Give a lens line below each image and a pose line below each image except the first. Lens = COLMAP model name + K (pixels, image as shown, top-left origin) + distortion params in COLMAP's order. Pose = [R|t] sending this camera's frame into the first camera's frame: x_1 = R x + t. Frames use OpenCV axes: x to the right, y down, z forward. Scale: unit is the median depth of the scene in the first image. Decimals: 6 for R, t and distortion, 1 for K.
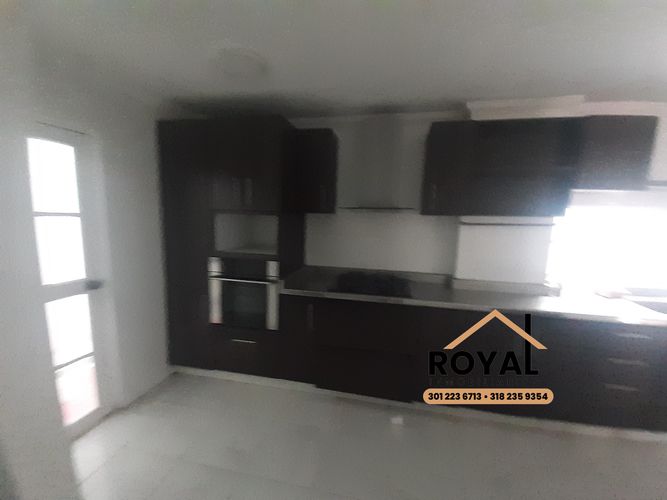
lens RADIAL K [[262.3, 0, 329.9], [0, 262.3, 252.7], [0, 0, 1]] dist [-0.014515, -0.002055]
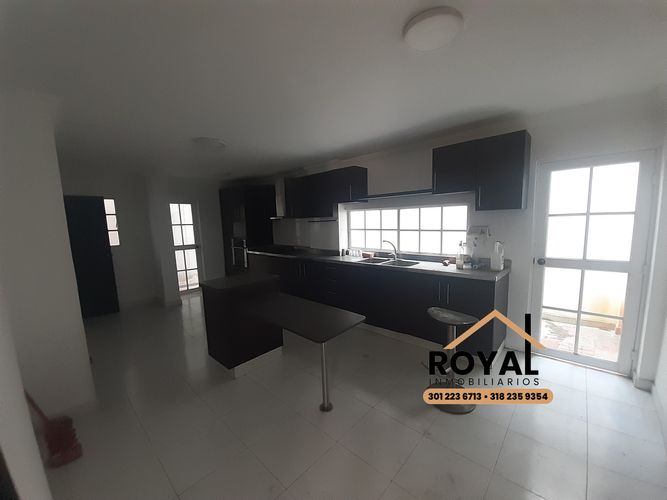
lens RADIAL K [[262.3, 0, 335.2], [0, 262.3, 249.6], [0, 0, 1]] dist [-0.014515, -0.002055]
pose [[0.863209, 0.010543, -0.504737, 1.943836], [-0.016705, 0.999831, -0.007685, 0.141794], [0.504570, 0.015066, 0.863239, -0.819241]]
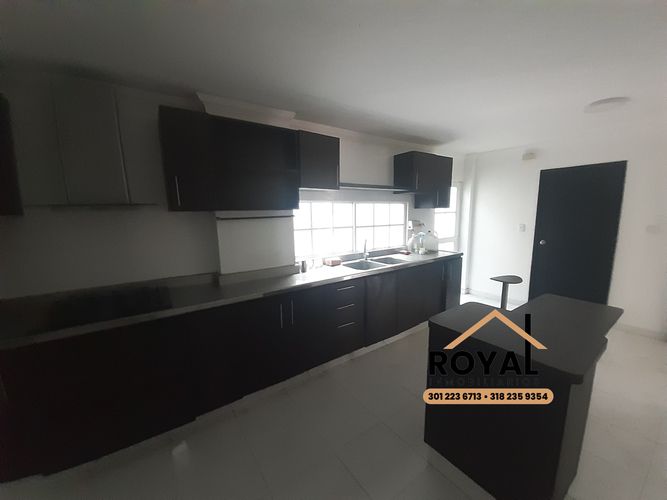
lens RADIAL K [[262.3, 0, 340.6], [0, 262.3, 252.2], [0, 0, 1]] dist [-0.014515, -0.002055]
pose [[0.666815, -0.142857, 0.731403, 0.077392], [0.132066, 0.988573, 0.072684, 0.002041], [-0.733428, 0.048127, 0.678061, -0.007532]]
